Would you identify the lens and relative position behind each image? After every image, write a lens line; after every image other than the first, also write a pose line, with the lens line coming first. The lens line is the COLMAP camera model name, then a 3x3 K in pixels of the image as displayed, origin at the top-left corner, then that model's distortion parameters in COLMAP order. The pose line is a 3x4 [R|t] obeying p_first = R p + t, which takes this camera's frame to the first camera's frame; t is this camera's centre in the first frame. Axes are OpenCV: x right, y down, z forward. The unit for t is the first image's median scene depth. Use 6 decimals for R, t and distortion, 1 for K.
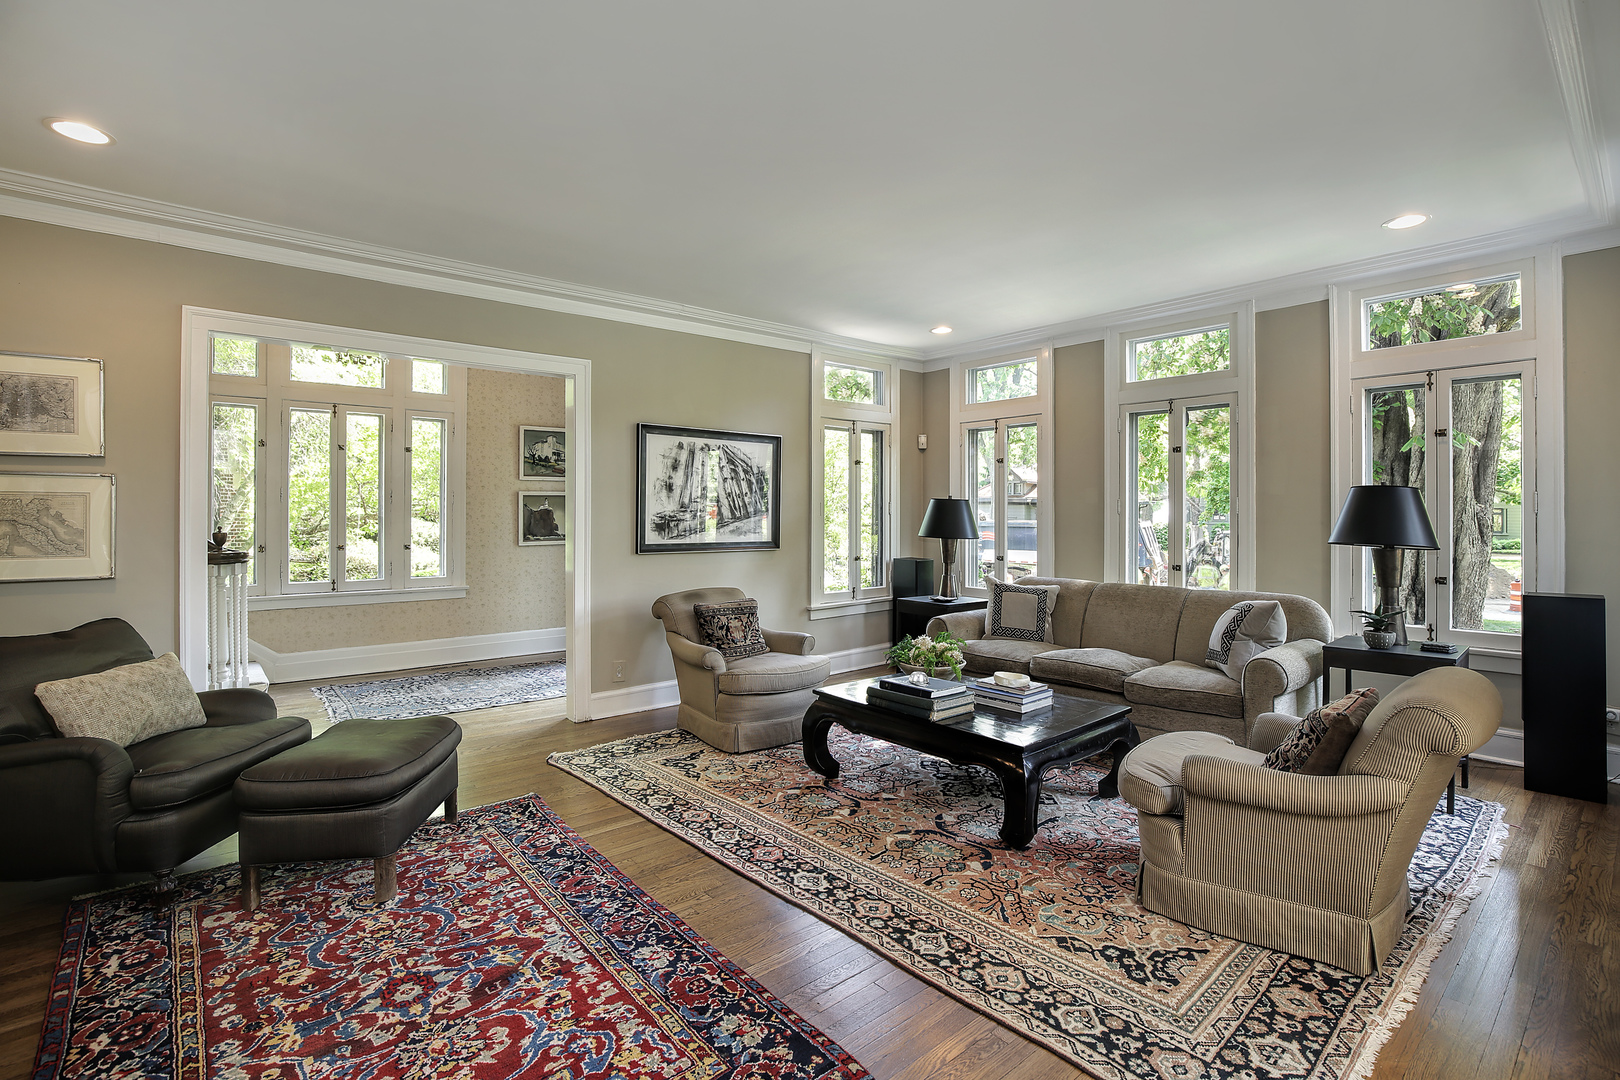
lens RADIAL K [[751.4, 0, 809.7], [0, 751.4, 531.3], [0, 0, 1]] dist [-0.014340, 0.000087]
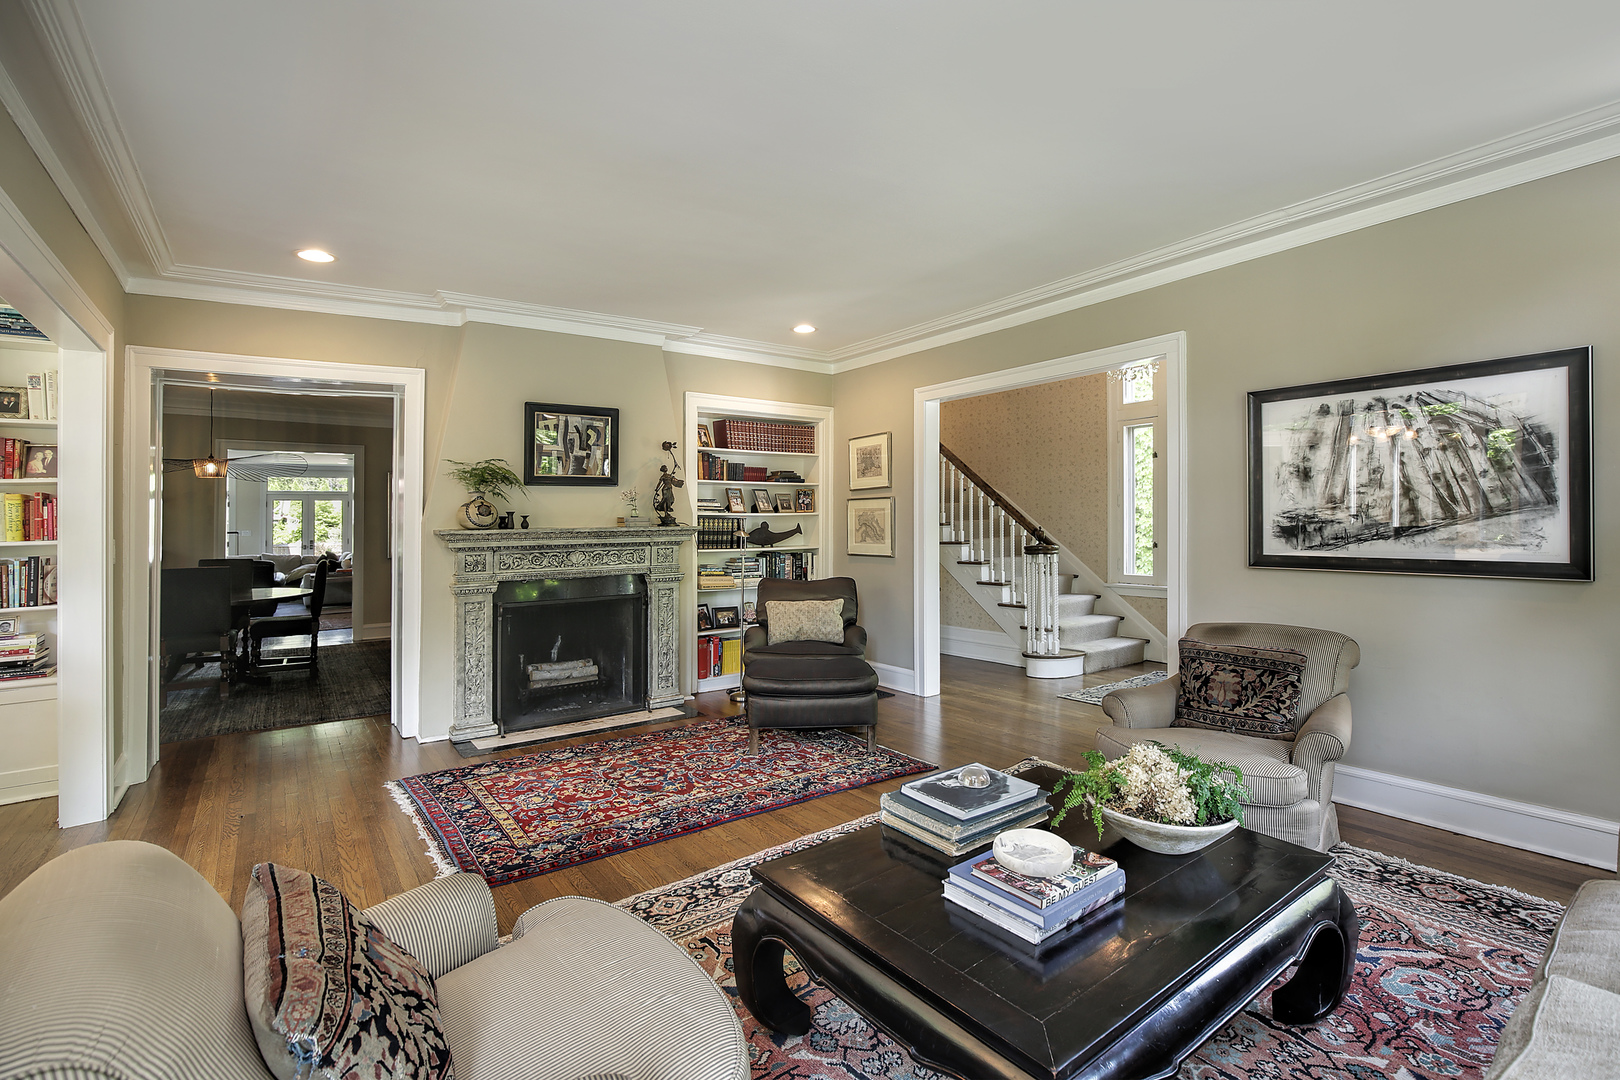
lens RADIAL K [[751.4, 0, 823.6], [0, 751.4, 514.8], [0, 0, 1]] dist [-0.014340, 0.000087]
pose [[-0.072736, -0.009456, -0.997306, 0.977789], [-0.005565, 0.999943, -0.009075, -0.023808], [0.997336, 0.004890, -0.072784, 1.137078]]
